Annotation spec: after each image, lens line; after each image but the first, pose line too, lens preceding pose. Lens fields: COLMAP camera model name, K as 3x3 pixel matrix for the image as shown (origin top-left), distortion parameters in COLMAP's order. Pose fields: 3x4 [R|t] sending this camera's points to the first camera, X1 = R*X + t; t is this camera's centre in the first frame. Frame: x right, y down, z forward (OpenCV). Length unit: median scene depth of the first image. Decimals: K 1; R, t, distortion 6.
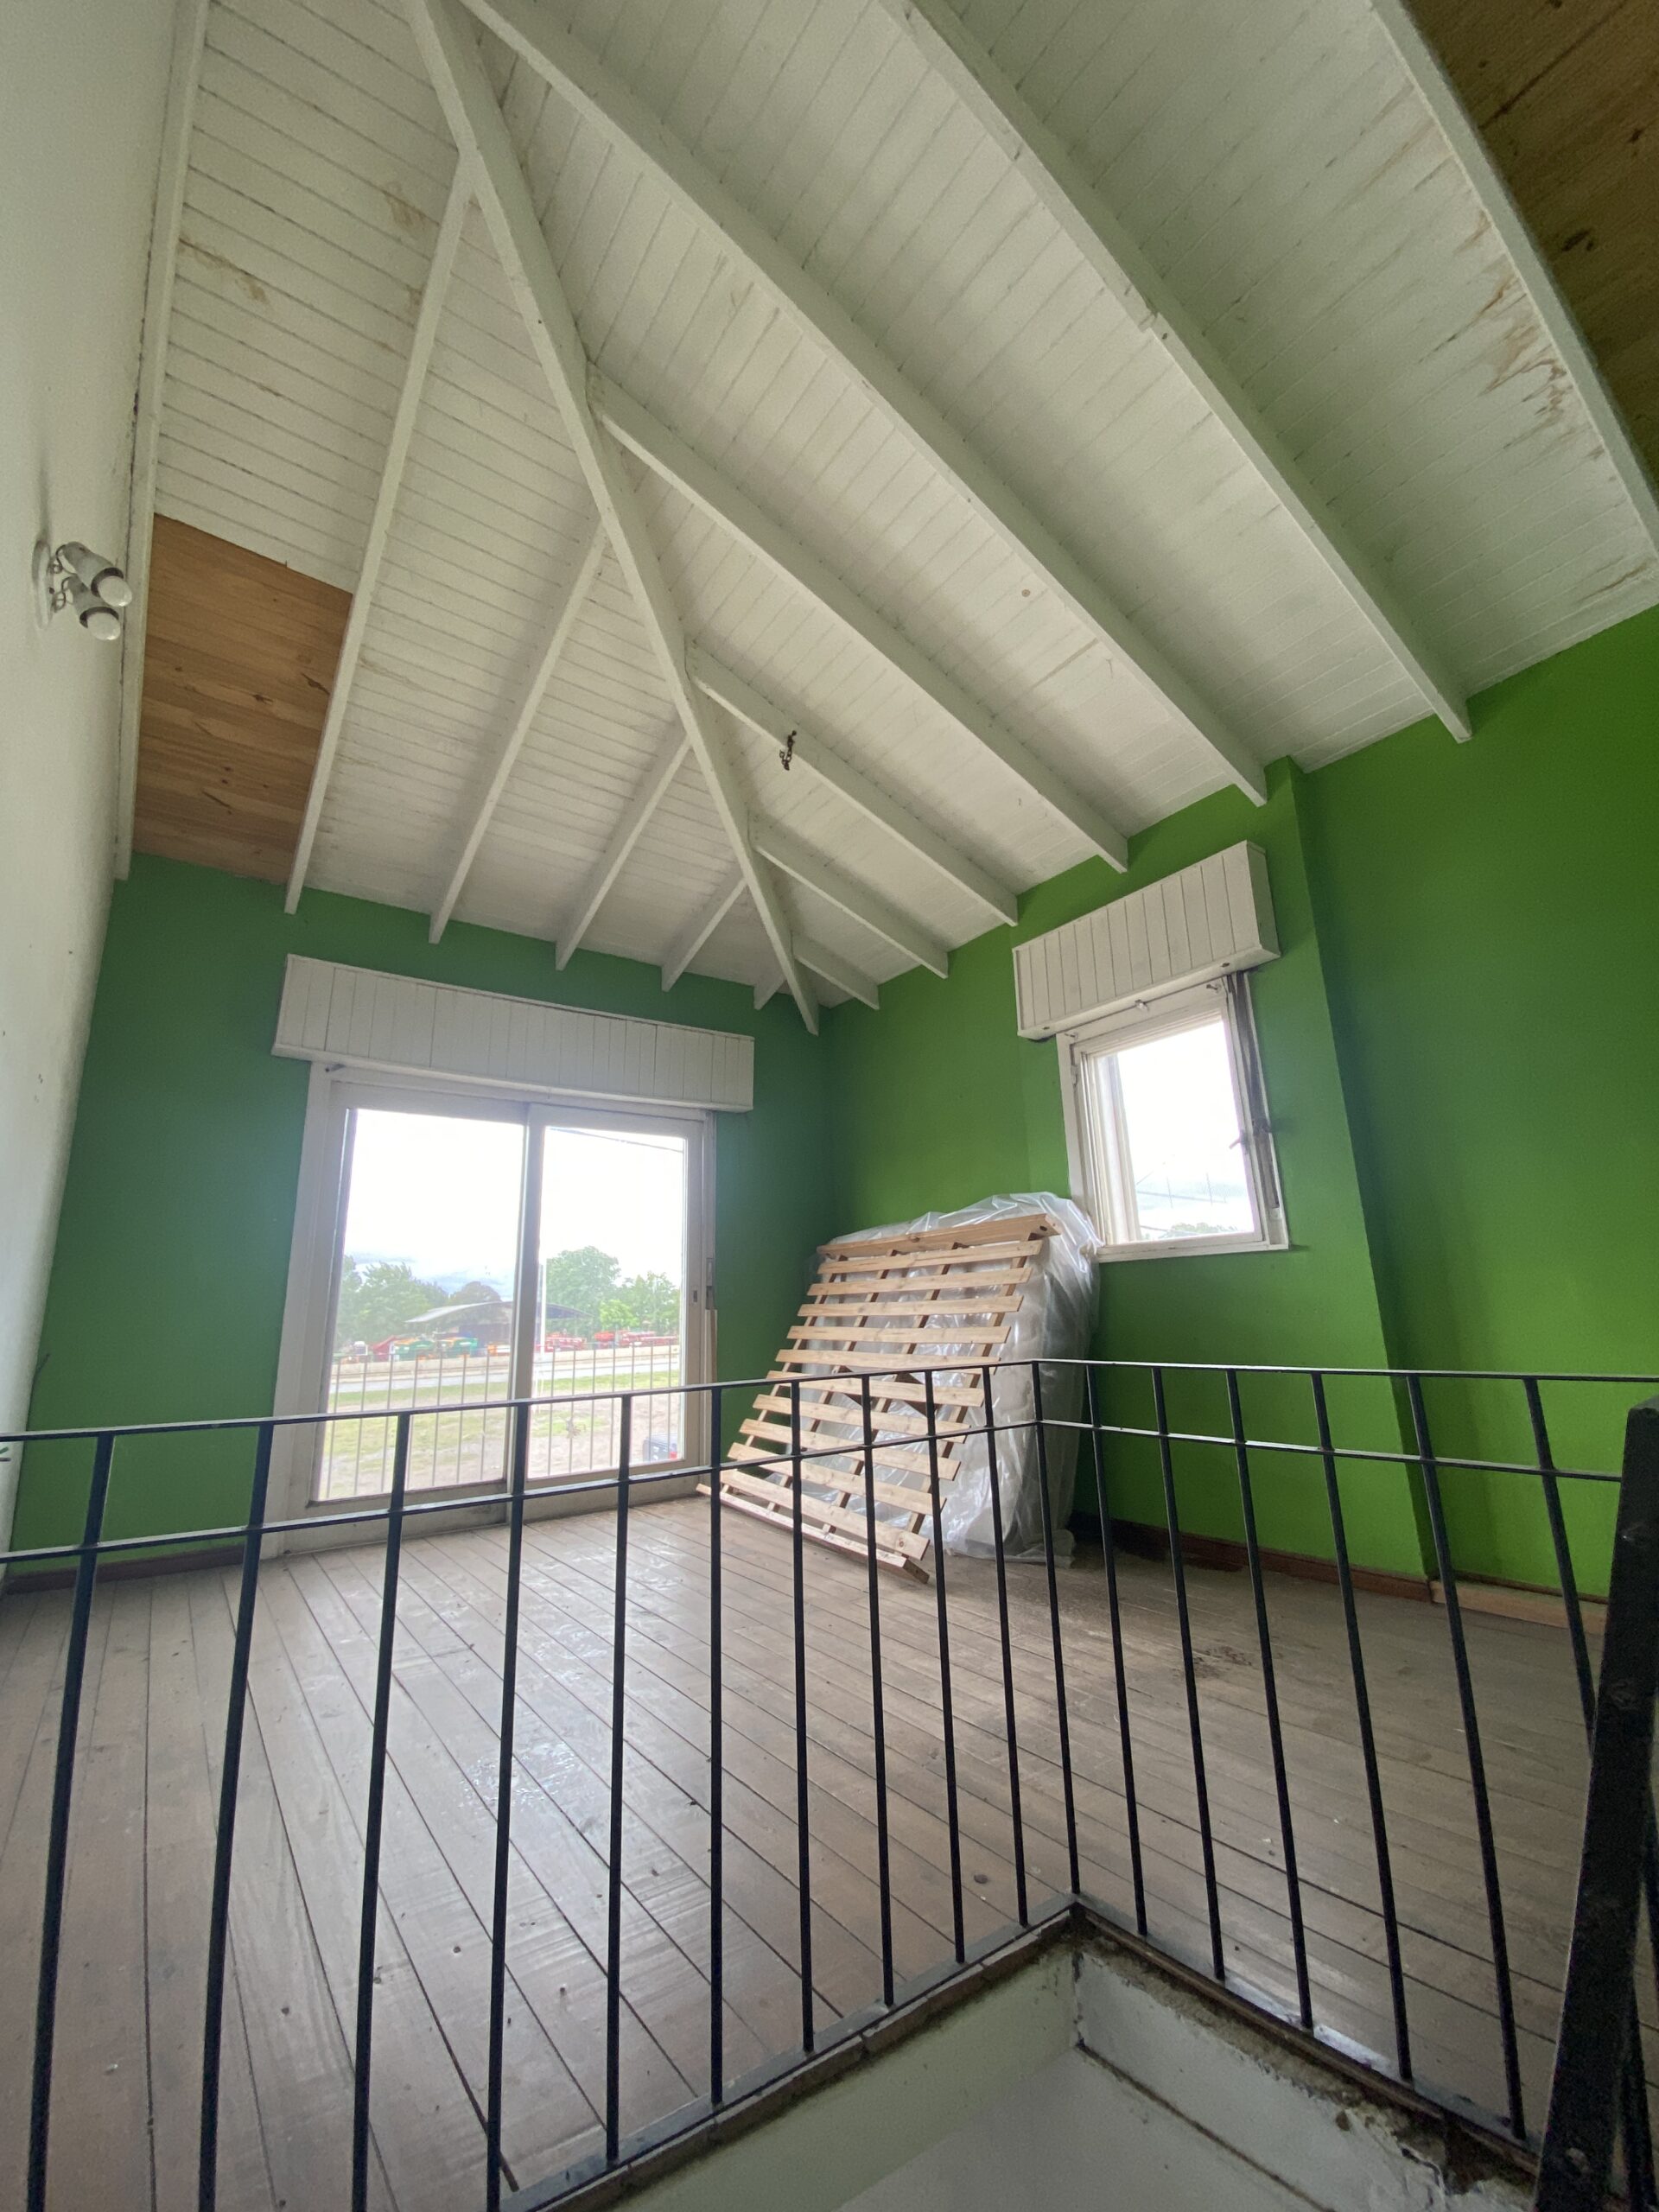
lens RADIAL K [[894.8, 0, 818.6], [0, 894.8, 1096.3], [0, 0, 1]] dist [0.007142, -0.013367]
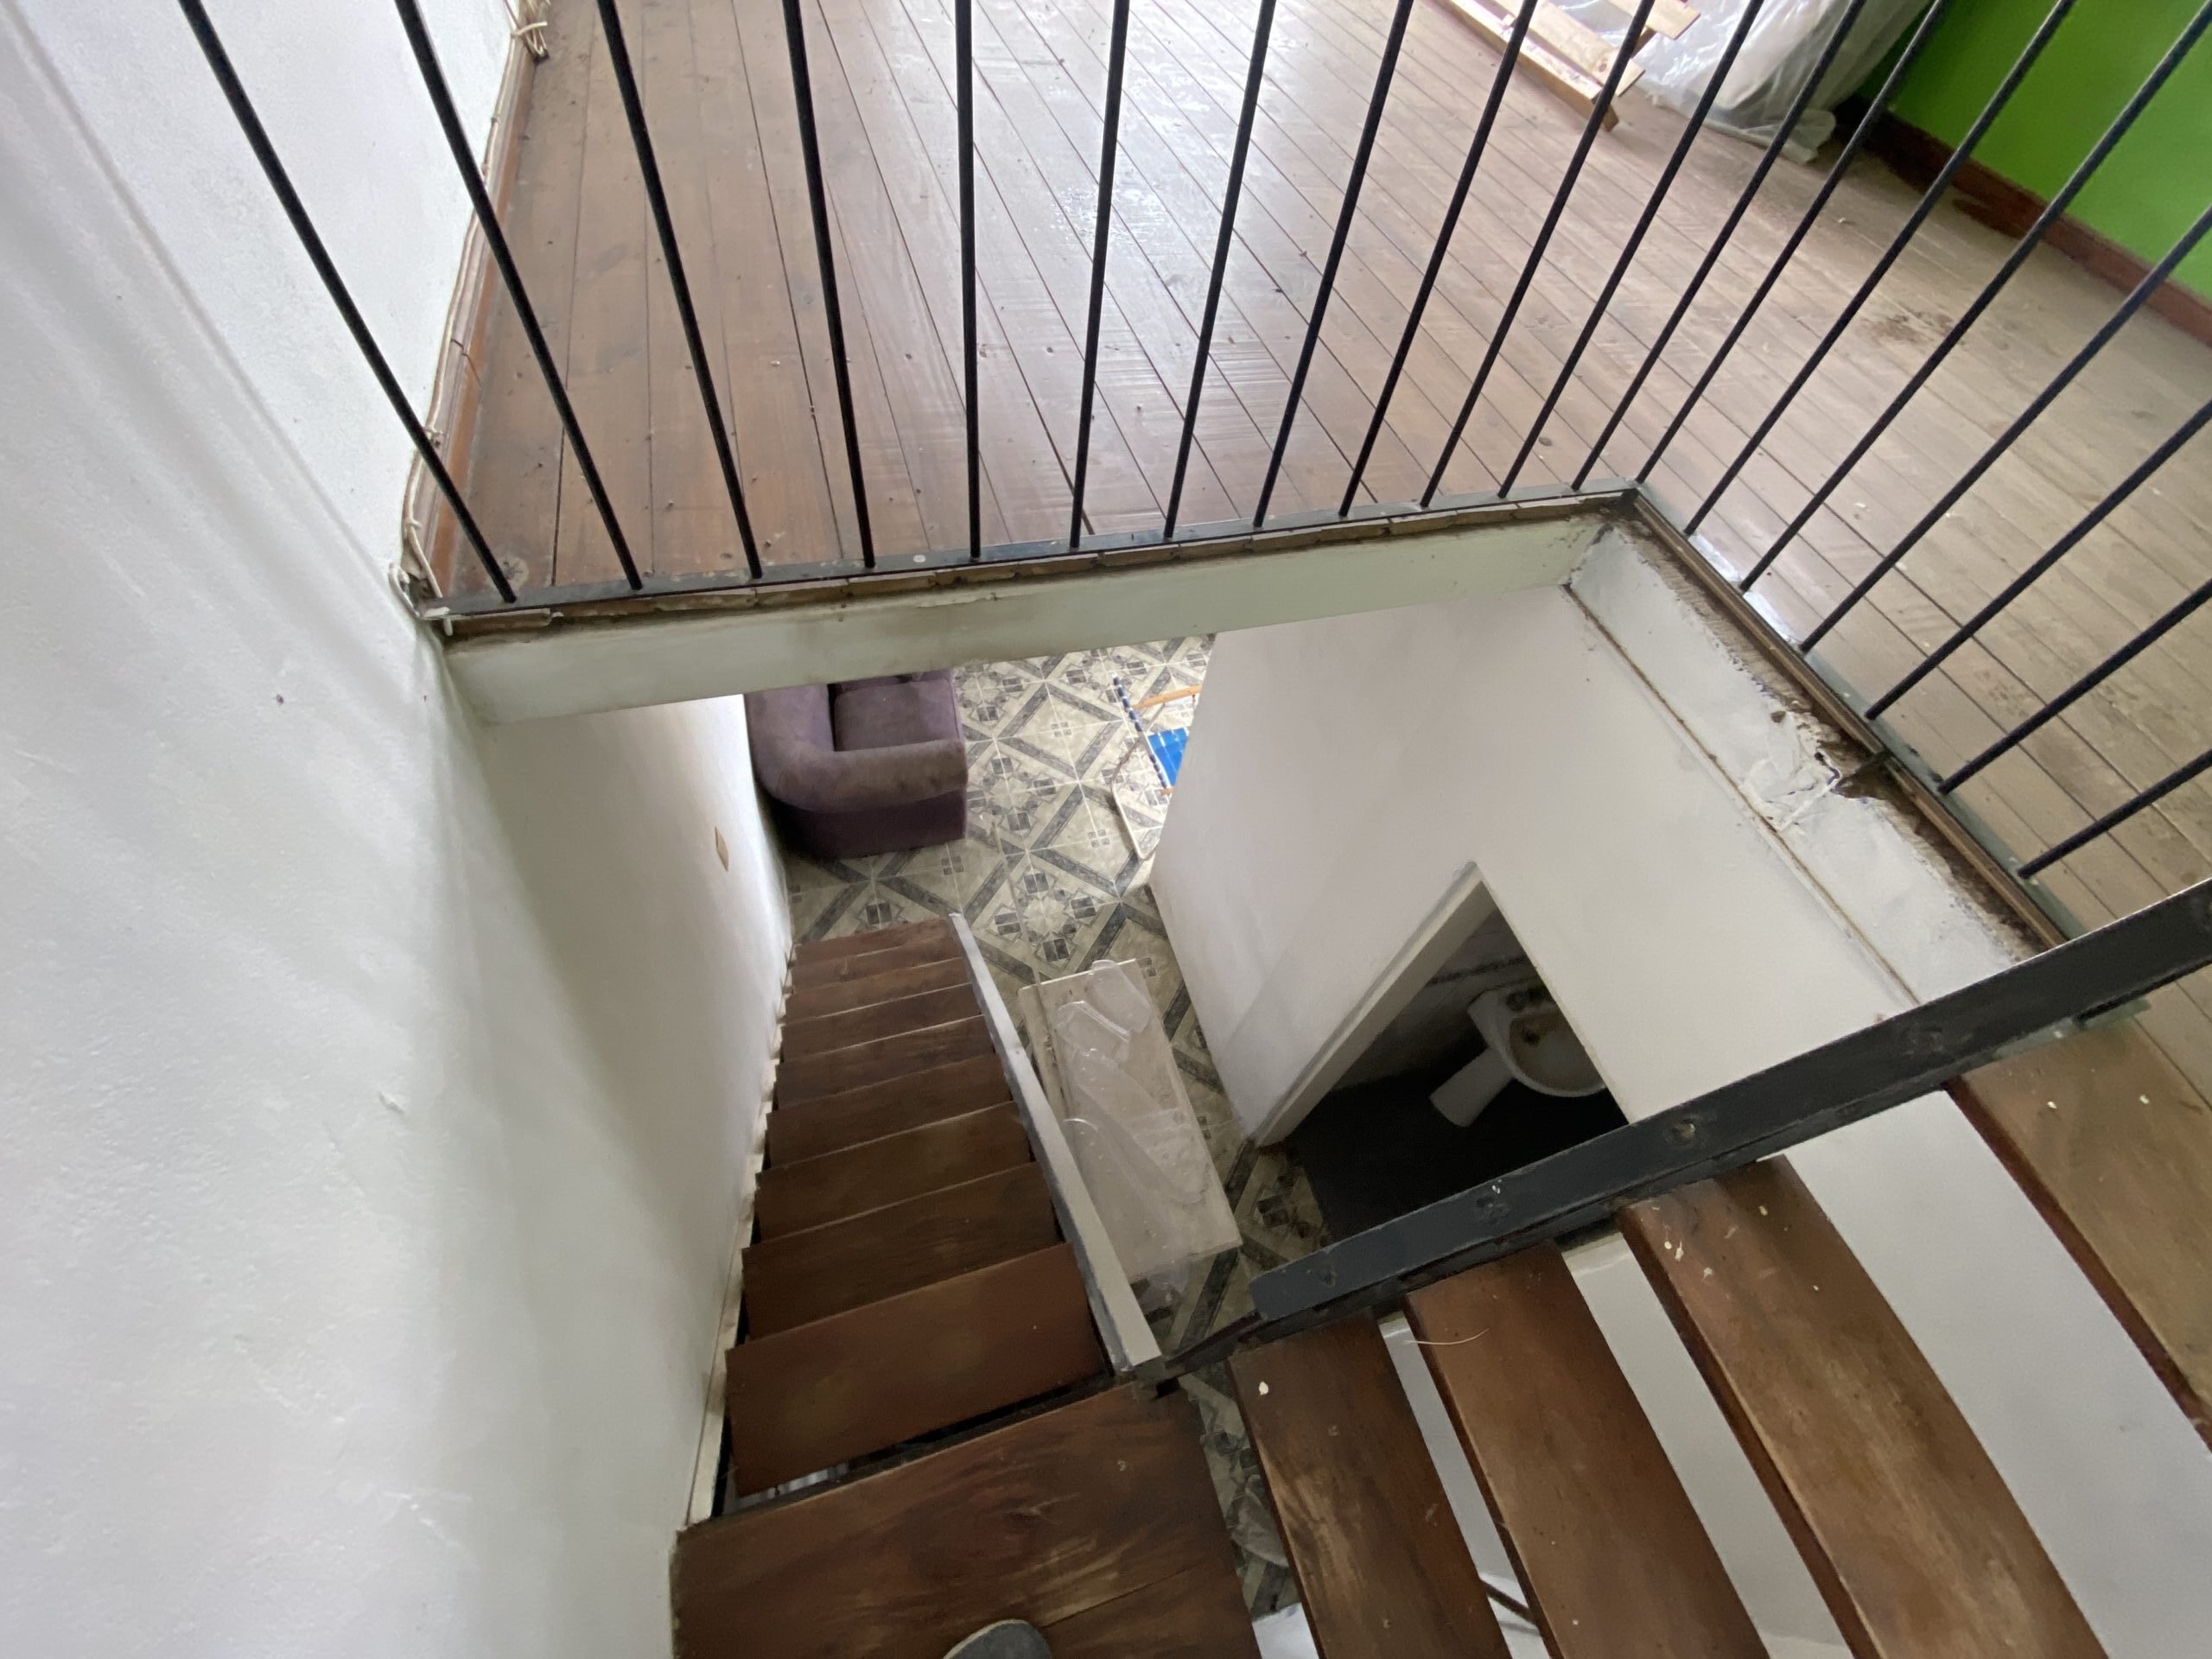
lens RADIAL K [[894.8, 0, 1107.7], [0, 894.8, 806.2], [0, 0, 1]] dist [0.007142, -0.013367]
pose [[0.938919, 0.333913, -0.083261, -0.030829], [-0.049252, 0.369833, 0.927792, 0.072469], [0.340595, -0.867021, 0.363689, 0.069793]]
